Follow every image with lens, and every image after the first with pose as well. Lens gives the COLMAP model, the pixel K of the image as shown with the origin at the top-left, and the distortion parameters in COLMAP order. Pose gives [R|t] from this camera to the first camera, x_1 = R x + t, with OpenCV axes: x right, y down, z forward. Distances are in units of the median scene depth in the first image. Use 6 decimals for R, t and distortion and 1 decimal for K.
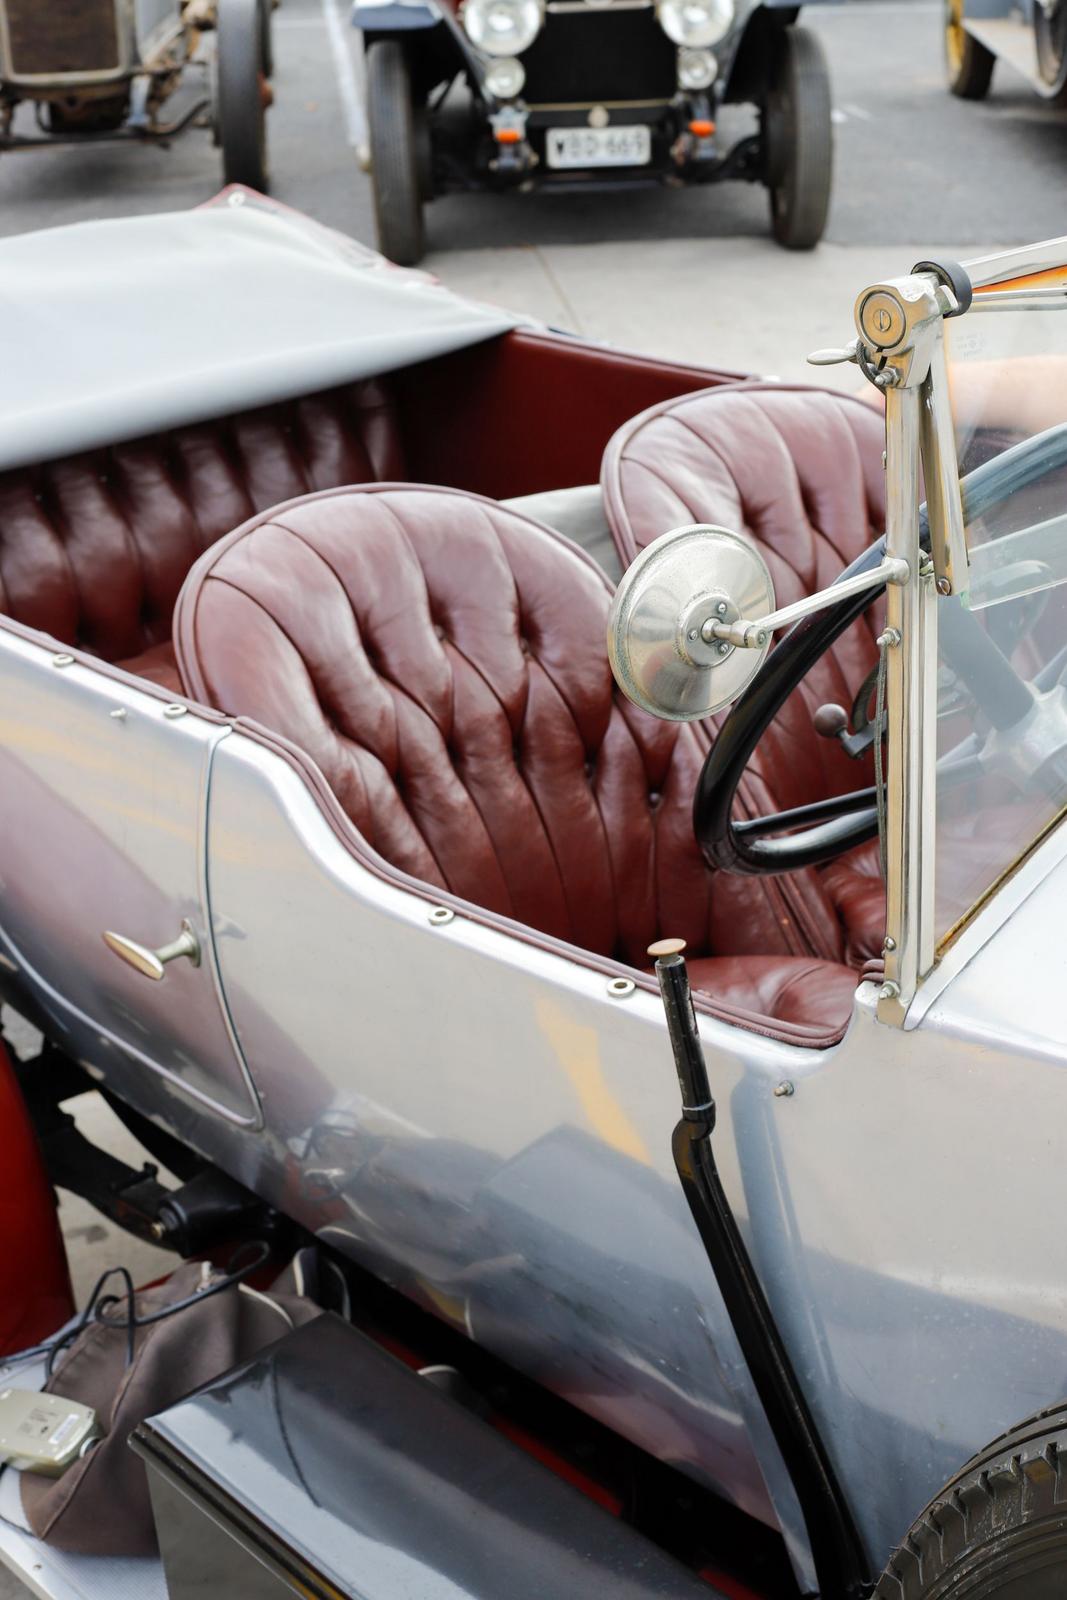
lens RADIAL K [[2347.9, 0, 533.5], [0, 2347.9, 800.0], [0, 0, 1]] dist [-0.153282, 0.101379]
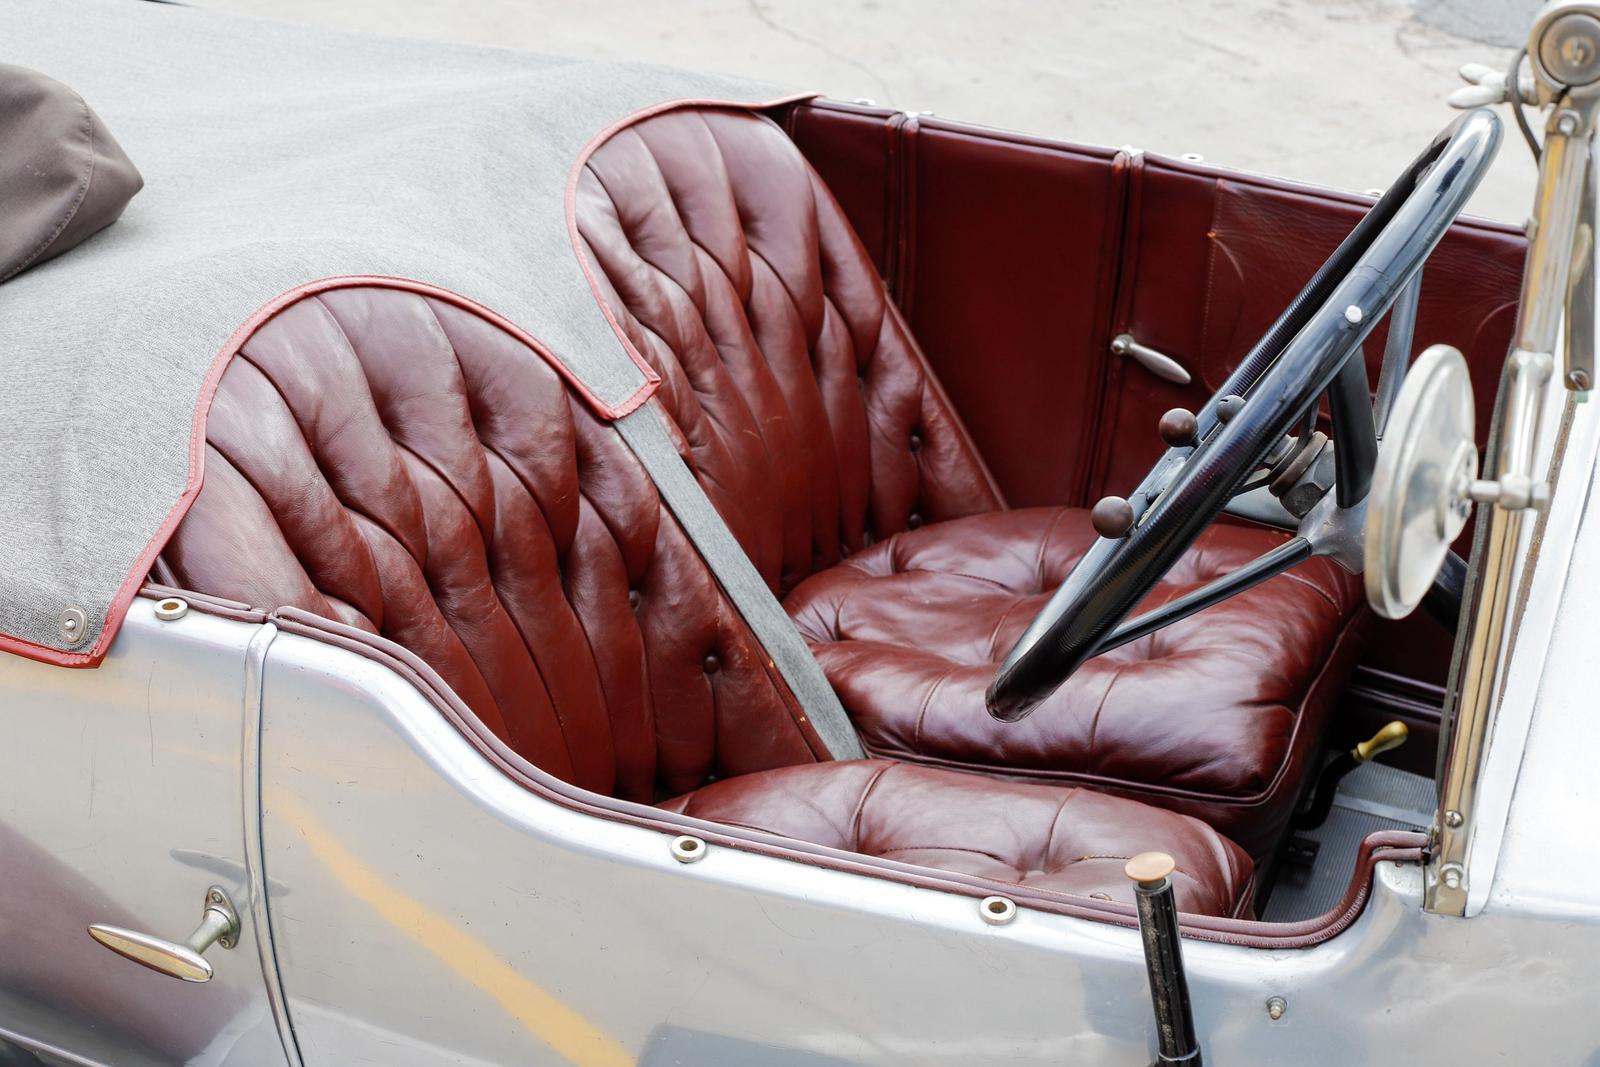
lens RADIAL K [[2347.9, 0, 800.0], [0, 2347.9, 533.5], [0, 0, 1]] dist [-0.153282, 0.101379]
pose [[0.898291, -0.142787, 0.415555, -0.237737], [0.121149, 0.989555, 0.078132, -0.081317], [-0.422370, -0.019841, 0.906206, 0.245856]]
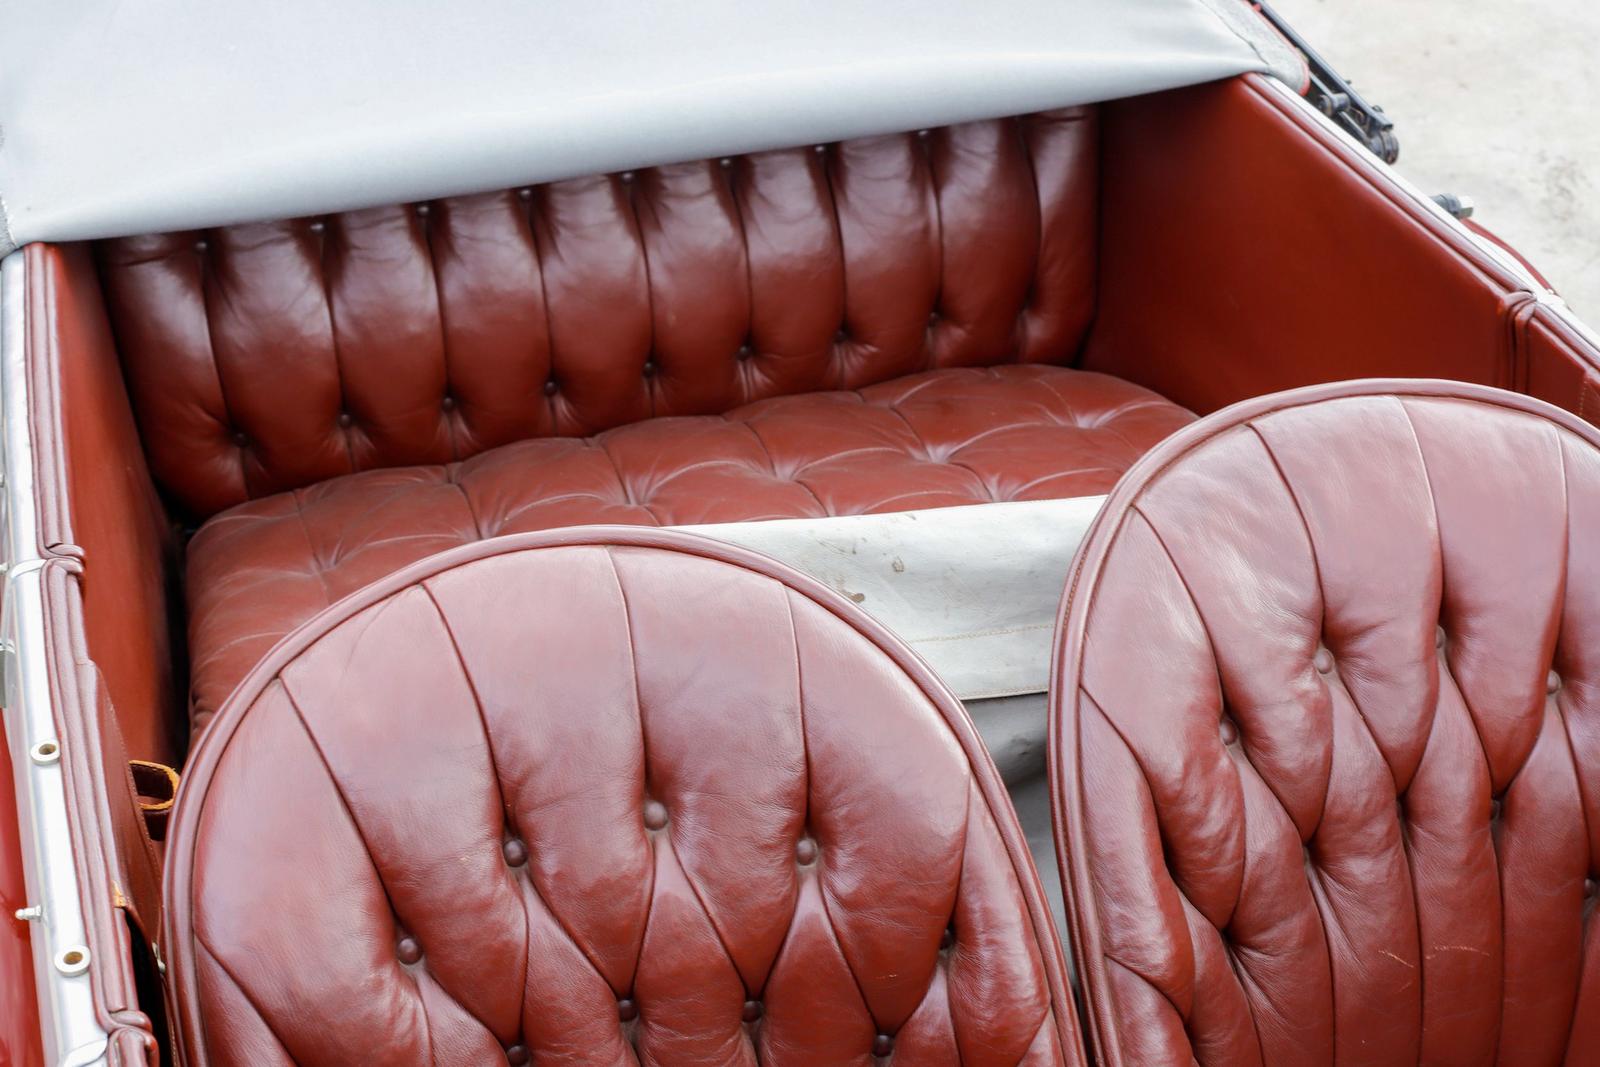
lens RADIAL K [[2347.9, 0, 800.0], [0, 2347.9, 533.5], [0, 0, 1]] dist [-0.153282, 0.101379]
pose [[0.915352, 0.264571, -0.303533, 0.158152], [-0.200932, 0.953398, 0.225076, -0.283379], [0.348936, -0.145034, 0.925856, 0.452886]]
